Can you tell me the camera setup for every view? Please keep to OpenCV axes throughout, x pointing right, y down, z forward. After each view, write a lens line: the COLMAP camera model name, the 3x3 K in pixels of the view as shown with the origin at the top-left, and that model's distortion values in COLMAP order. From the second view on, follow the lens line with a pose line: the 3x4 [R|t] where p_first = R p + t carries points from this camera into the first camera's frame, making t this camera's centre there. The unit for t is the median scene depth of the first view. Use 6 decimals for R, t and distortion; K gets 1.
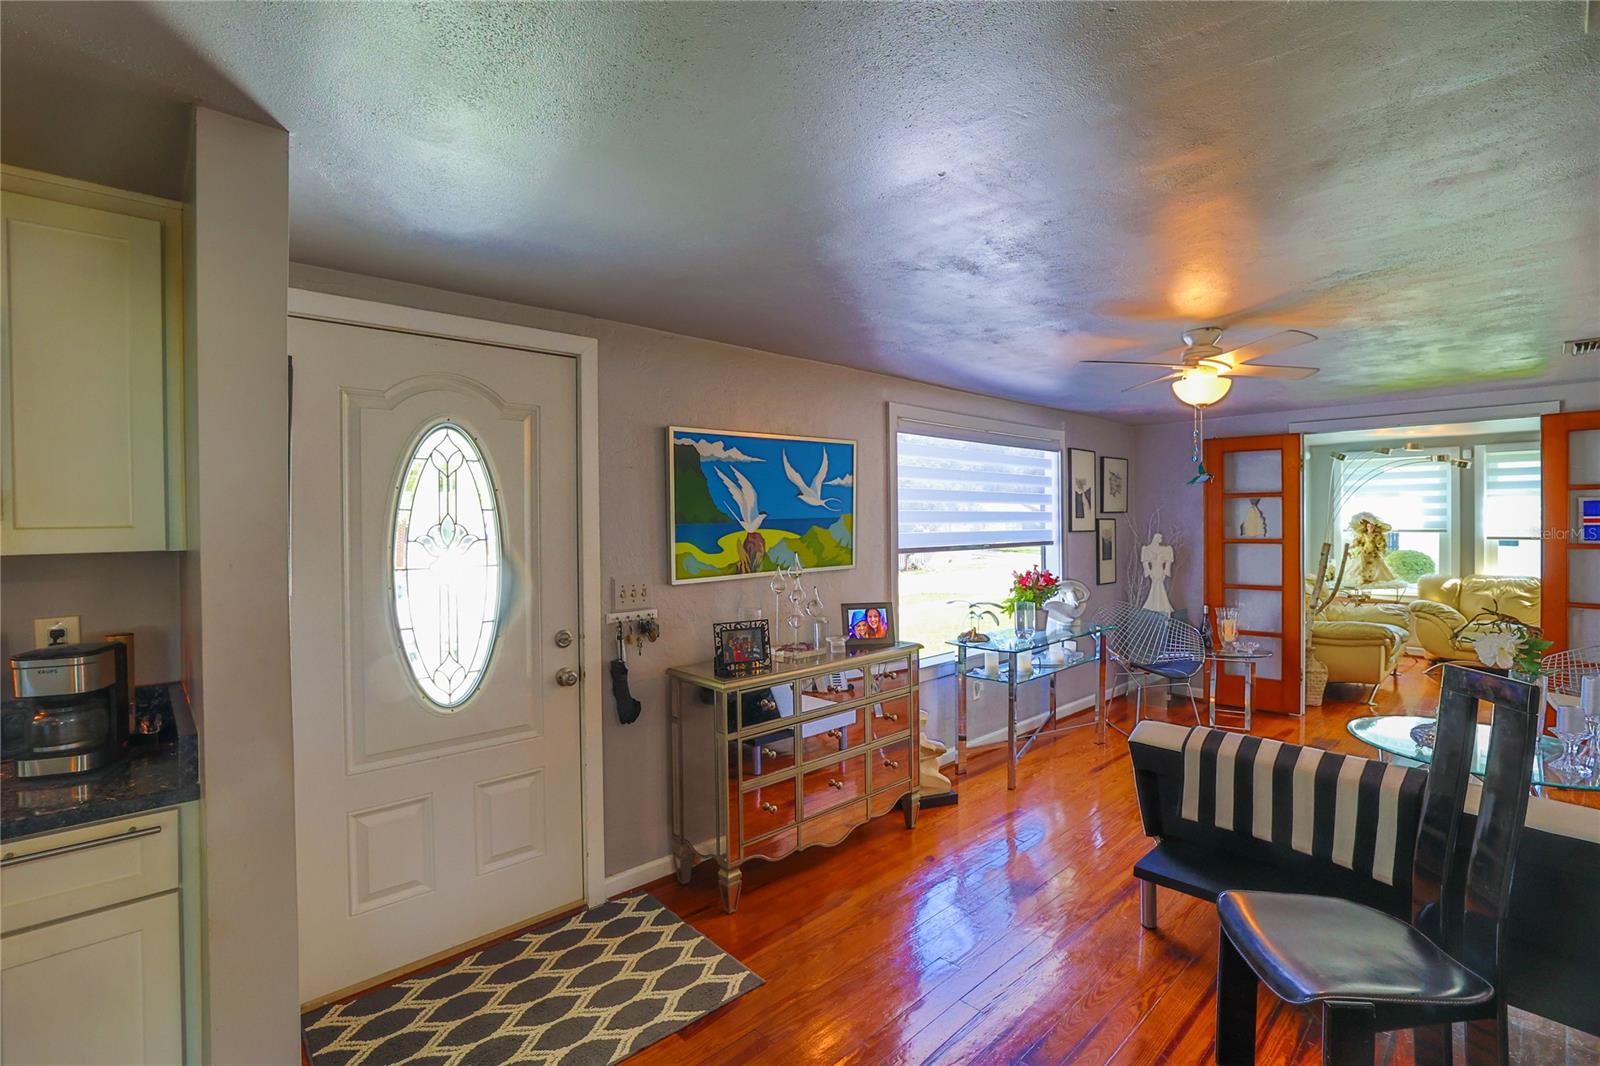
lens RADIAL K [[725.5, 0, 788.6], [0, 725.5, 525.9], [0, 0, 1]] dist [-0.036519, 0.011211]
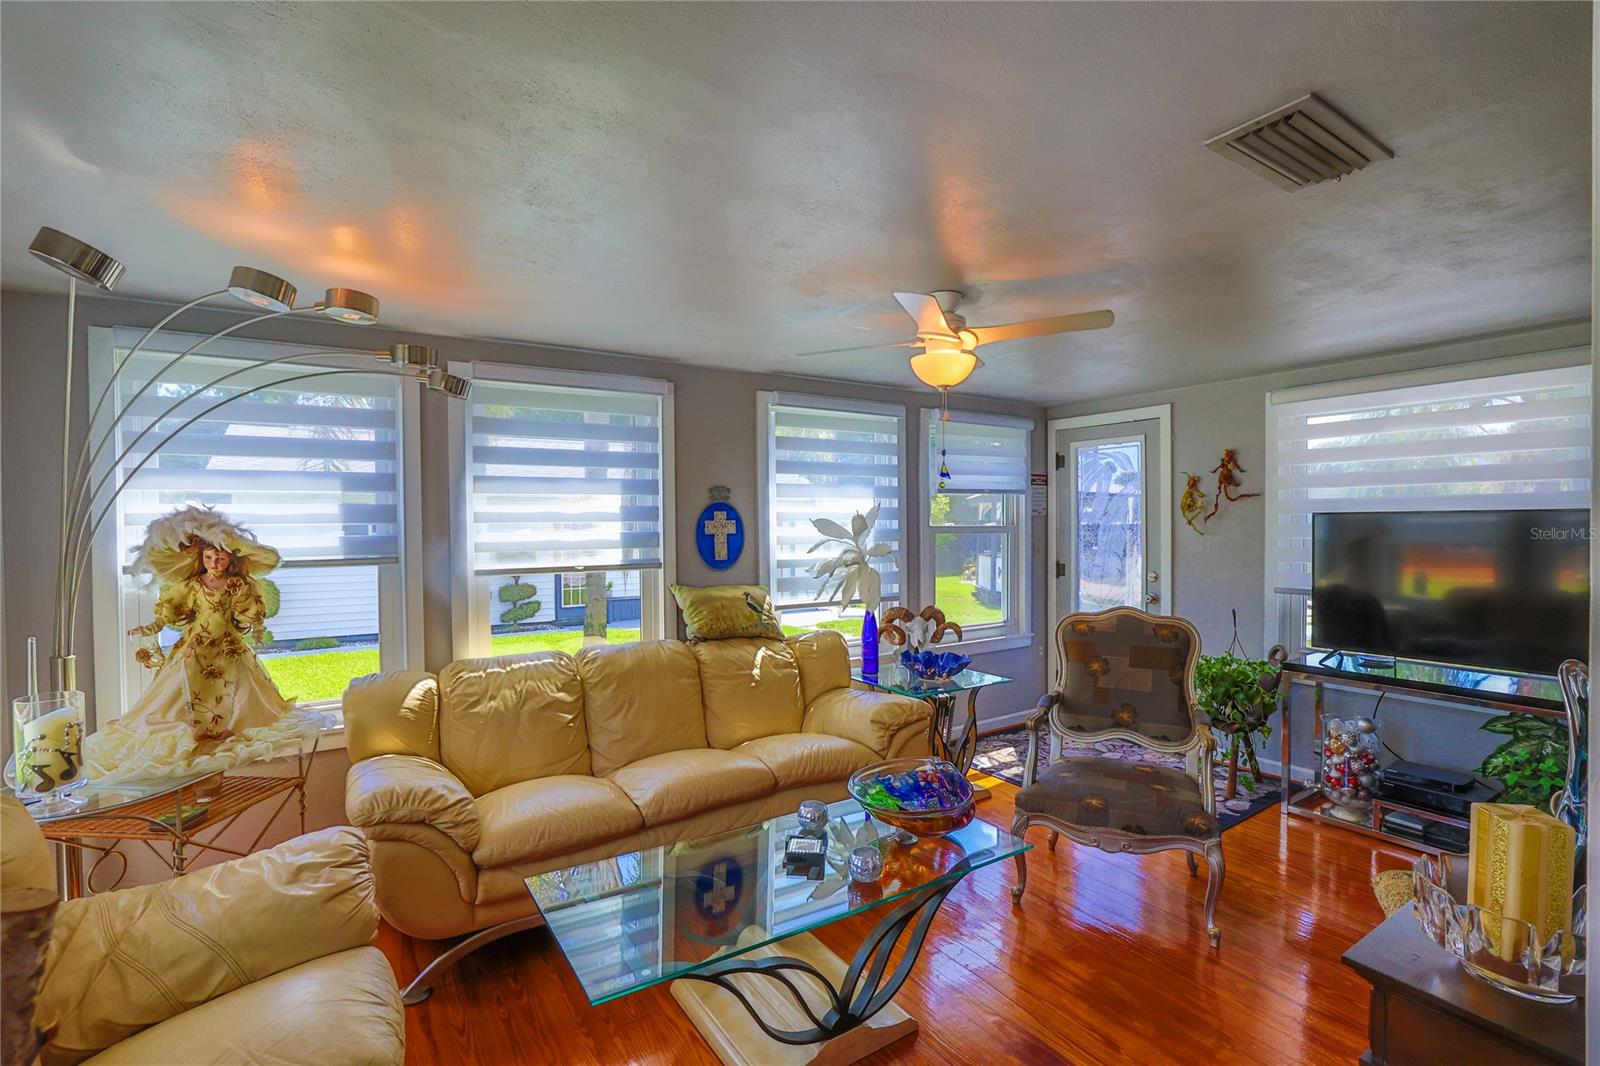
lens RADIAL K [[725.5, 0, 790.3], [0, 725.5, 533.6], [0, 0, 1]] dist [-0.036519, 0.011211]
pose [[0.157646, -0.008304, 0.987461, 0.549792], [0.017427, 0.999832, 0.005626, -0.006890], [-0.987342, 0.016321, 0.157764, 0.700919]]
